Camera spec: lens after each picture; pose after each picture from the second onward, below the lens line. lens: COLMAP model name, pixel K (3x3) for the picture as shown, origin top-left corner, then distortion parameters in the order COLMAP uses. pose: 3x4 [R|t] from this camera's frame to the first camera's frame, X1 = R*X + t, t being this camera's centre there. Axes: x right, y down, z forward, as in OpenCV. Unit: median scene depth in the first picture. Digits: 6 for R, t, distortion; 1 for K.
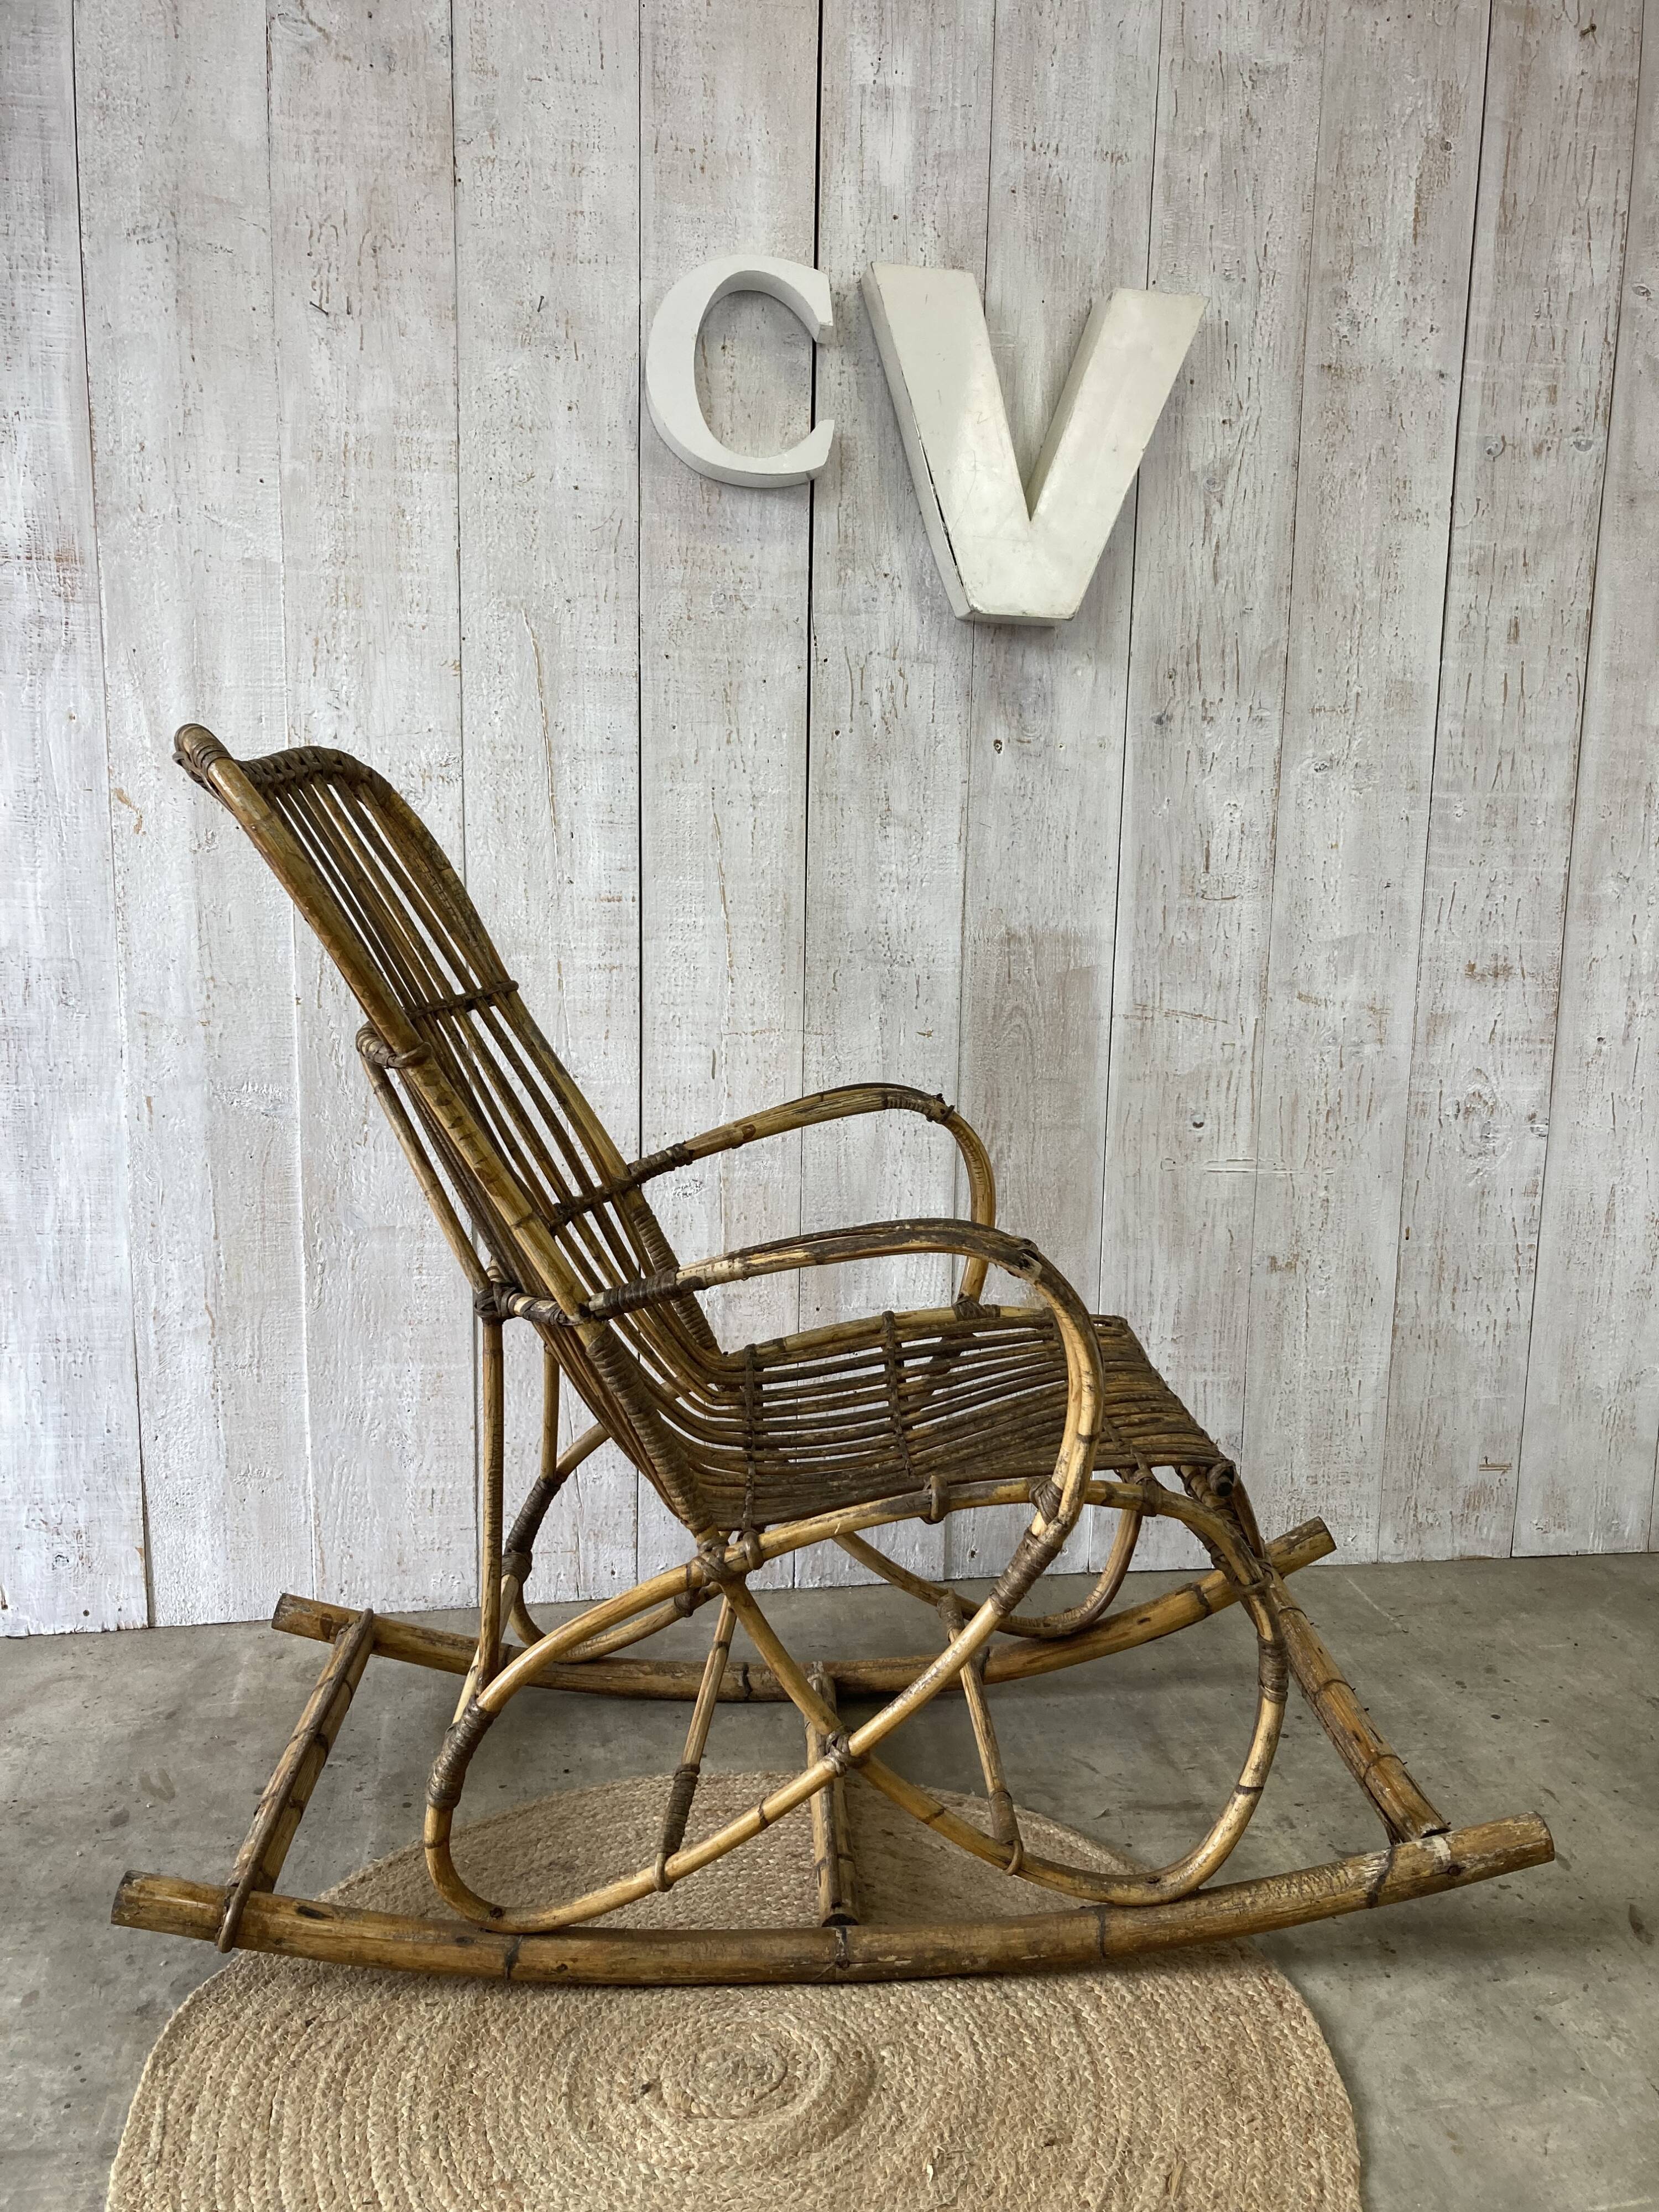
lens RADIAL K [[1831.4, 0, 852.4], [0, 1831.4, 1116.8], [0, 0, 1]] dist [0.032252, -0.020582]
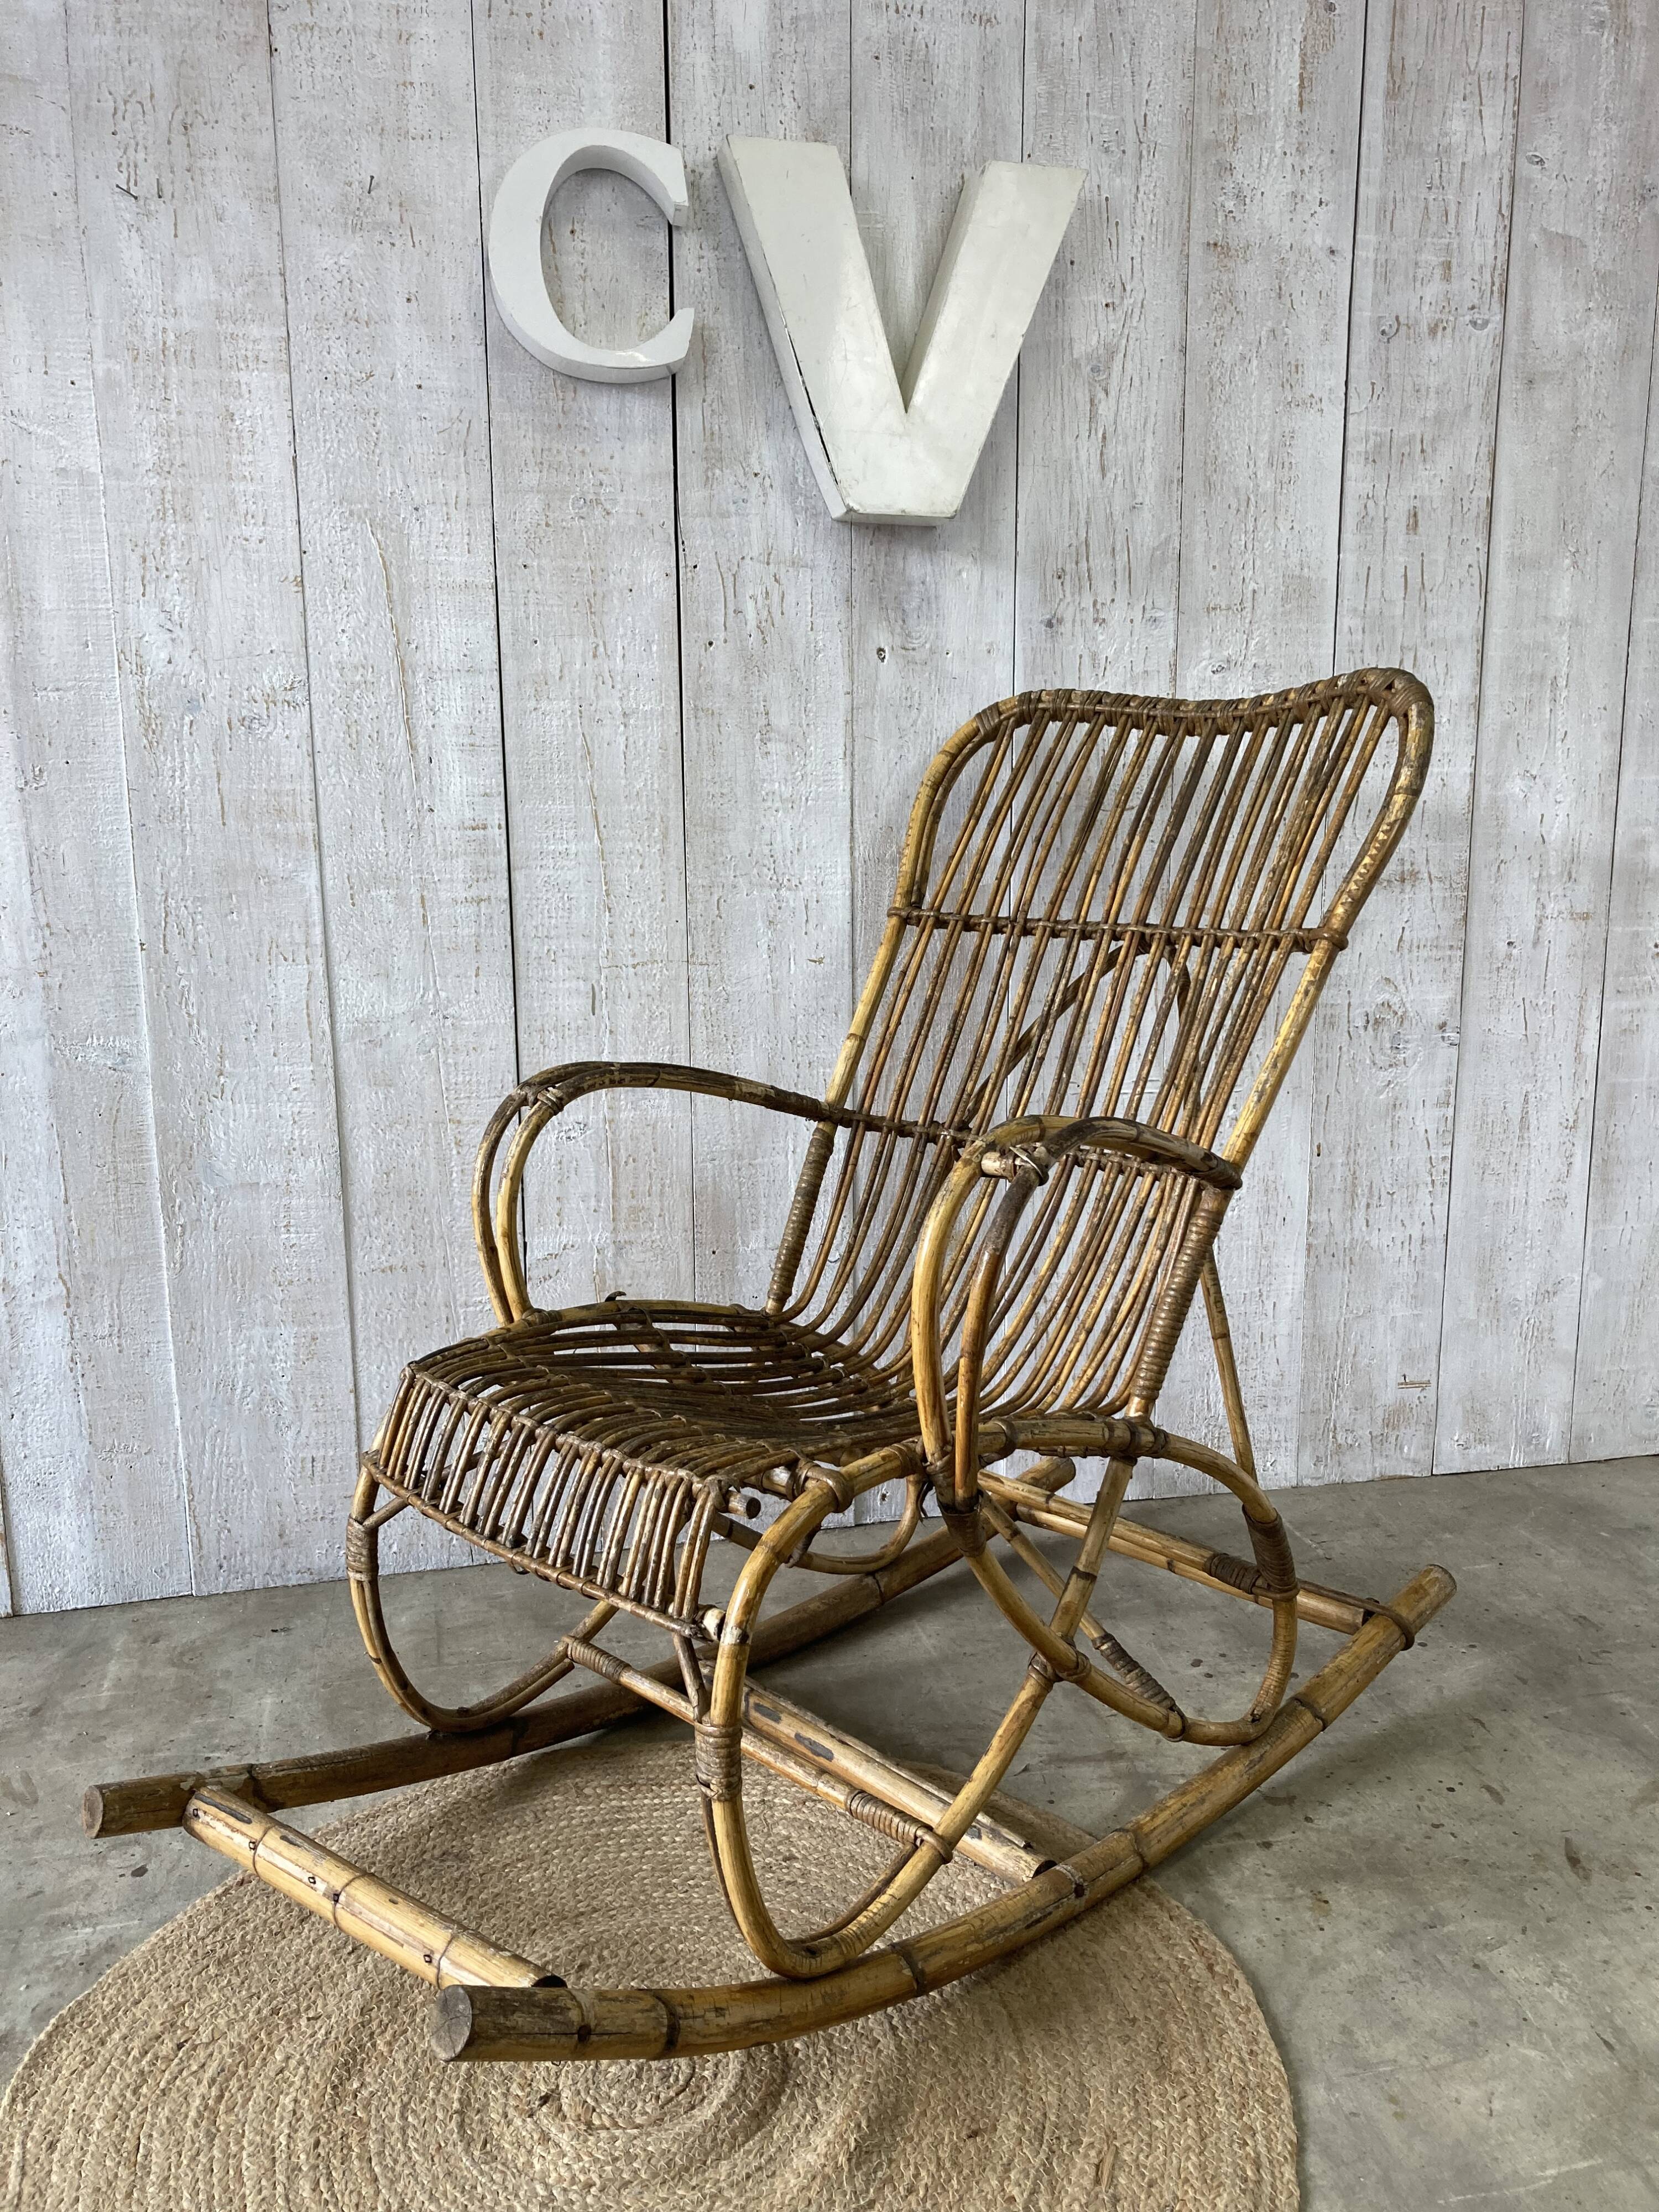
lens RADIAL K [[1831.4, 0, 840.6], [0, 1831.4, 1090.7], [0, 0, 1]] dist [0.032252, -0.020582]
pose [[0.998557, -0.034661, 0.041016, 0.011672], [0.033499, 0.999027, 0.028677, -0.004519], [-0.041970, -0.027262, 0.998747, 0.046605]]
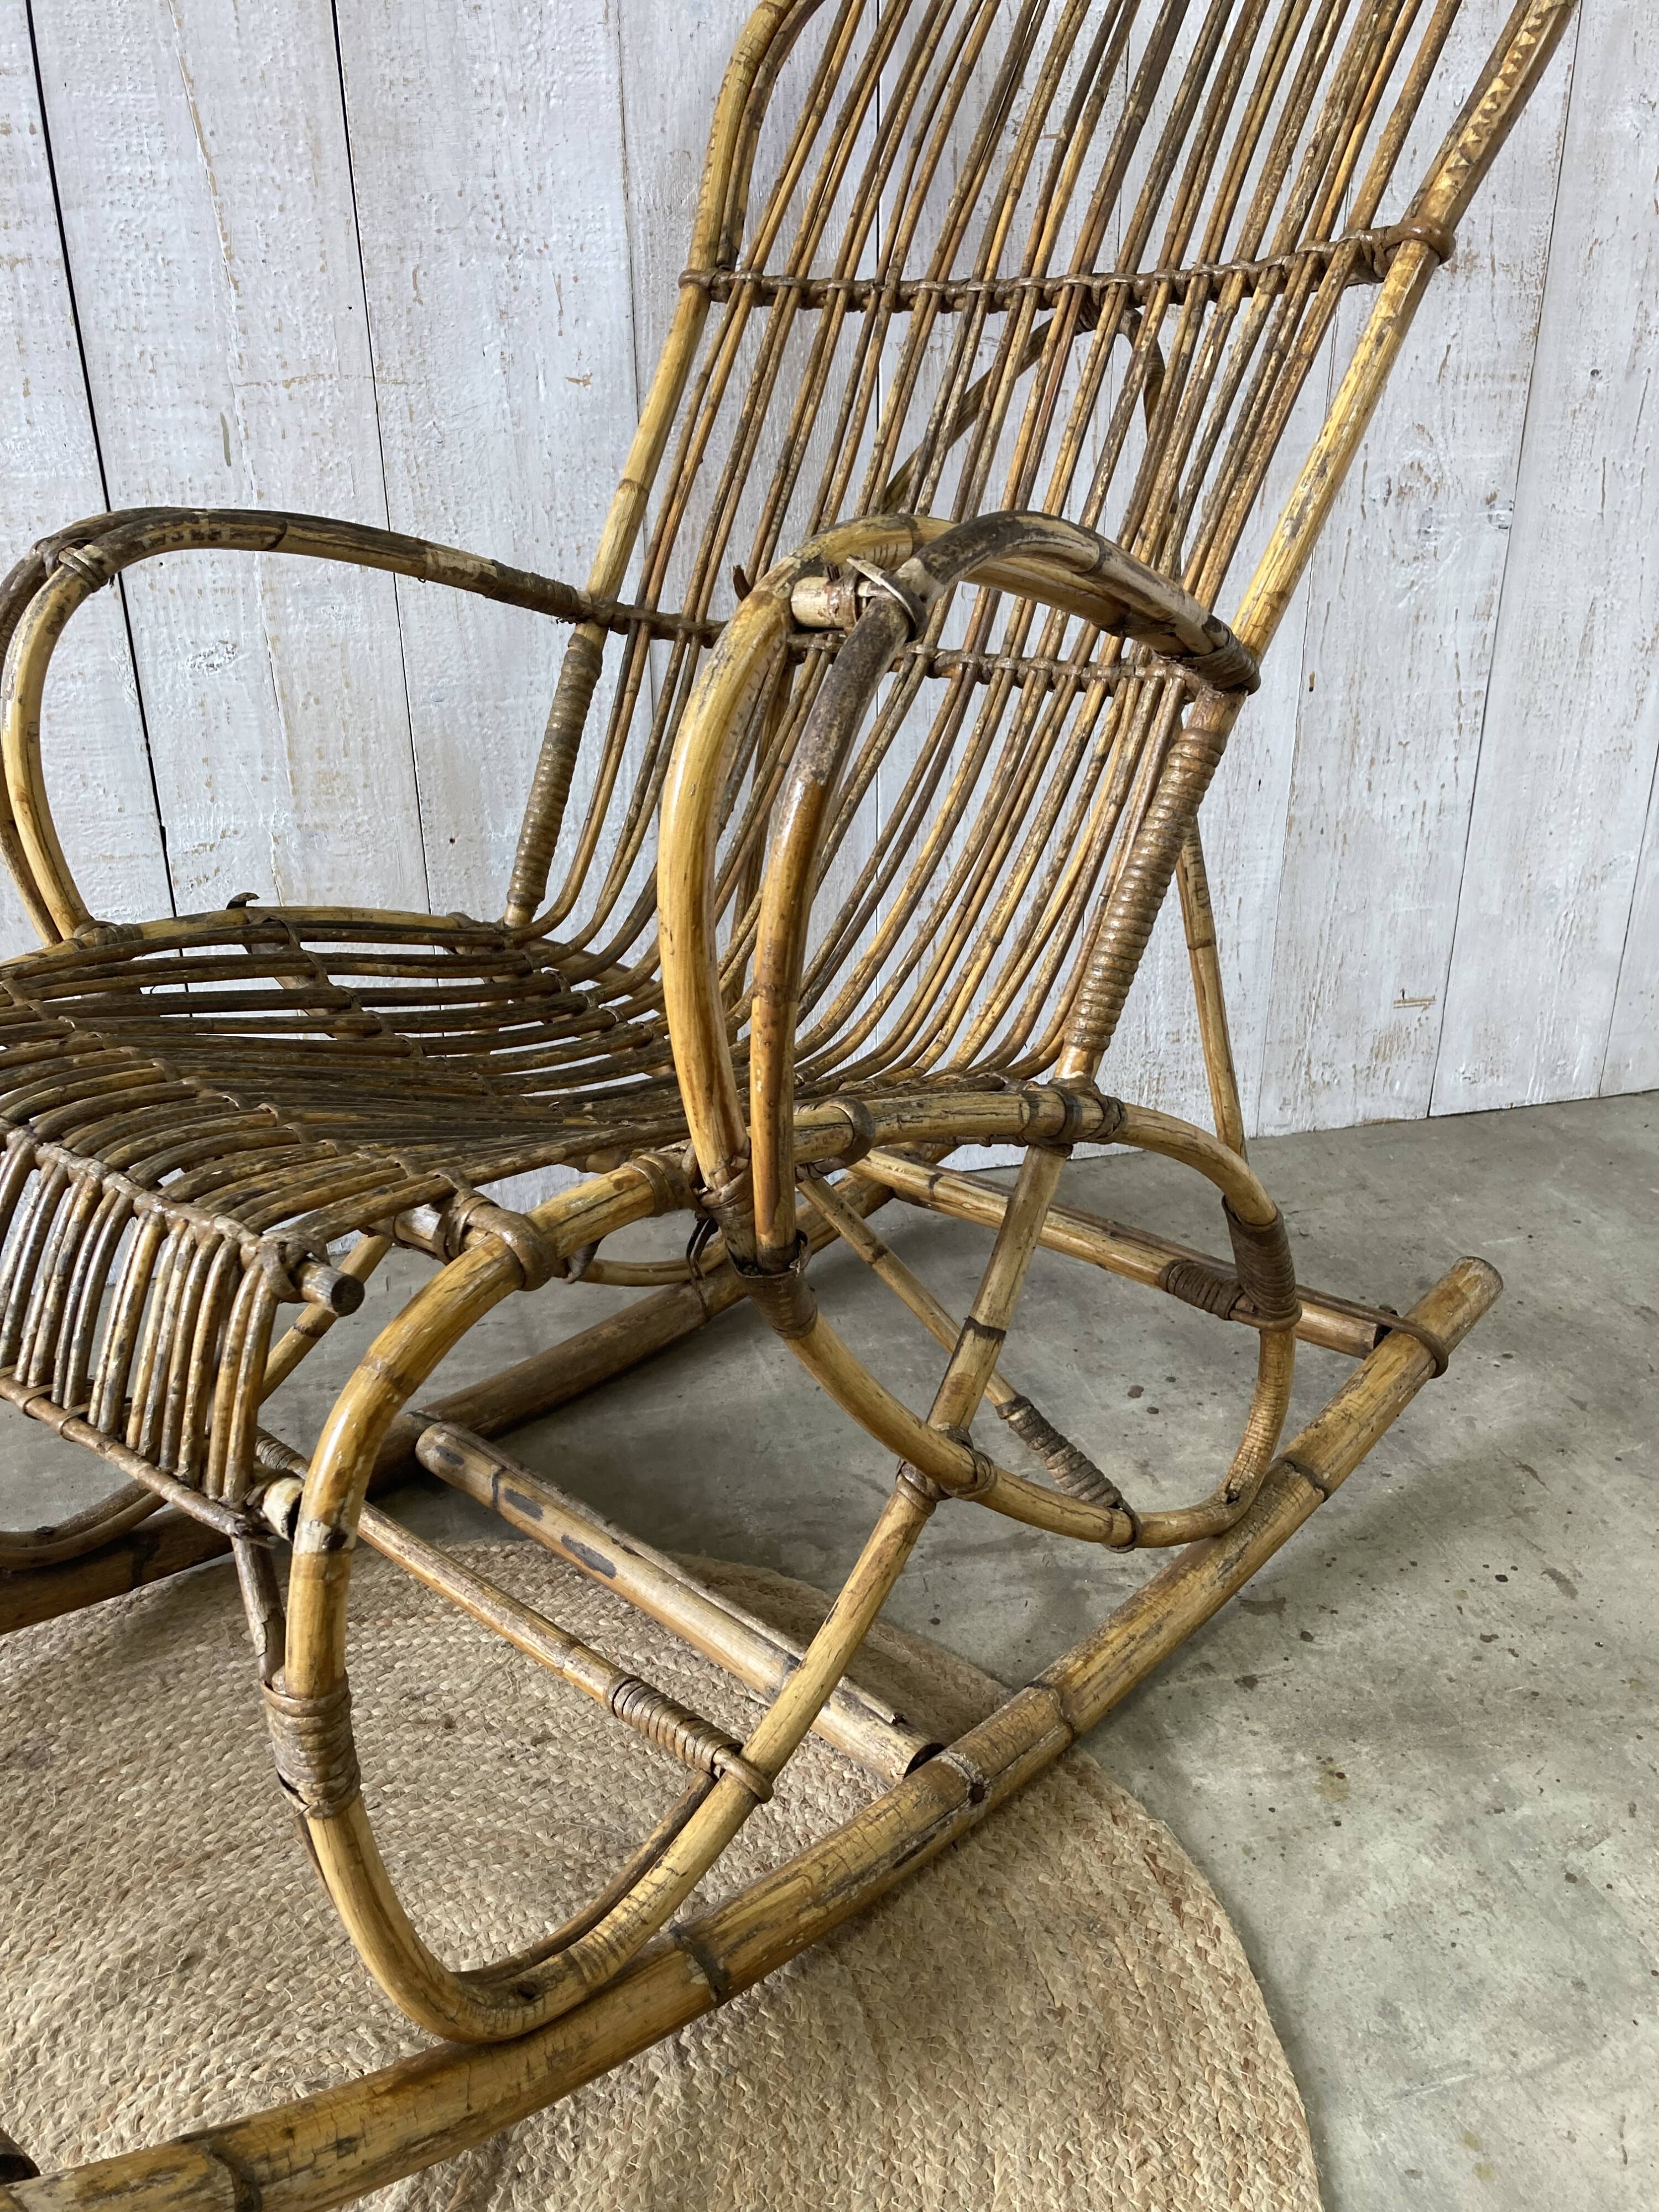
lens RADIAL K [[1831.4, 0, 858.9], [0, 1831.4, 1123.6], [0, 0, 1]] dist [0.032252, -0.020582]
pose [[0.993004, -0.068516, 0.096175, 0.058798], [0.042093, 0.966336, 0.253816, 0.045049], [-0.110327, -0.247992, 0.962459, 0.338640]]
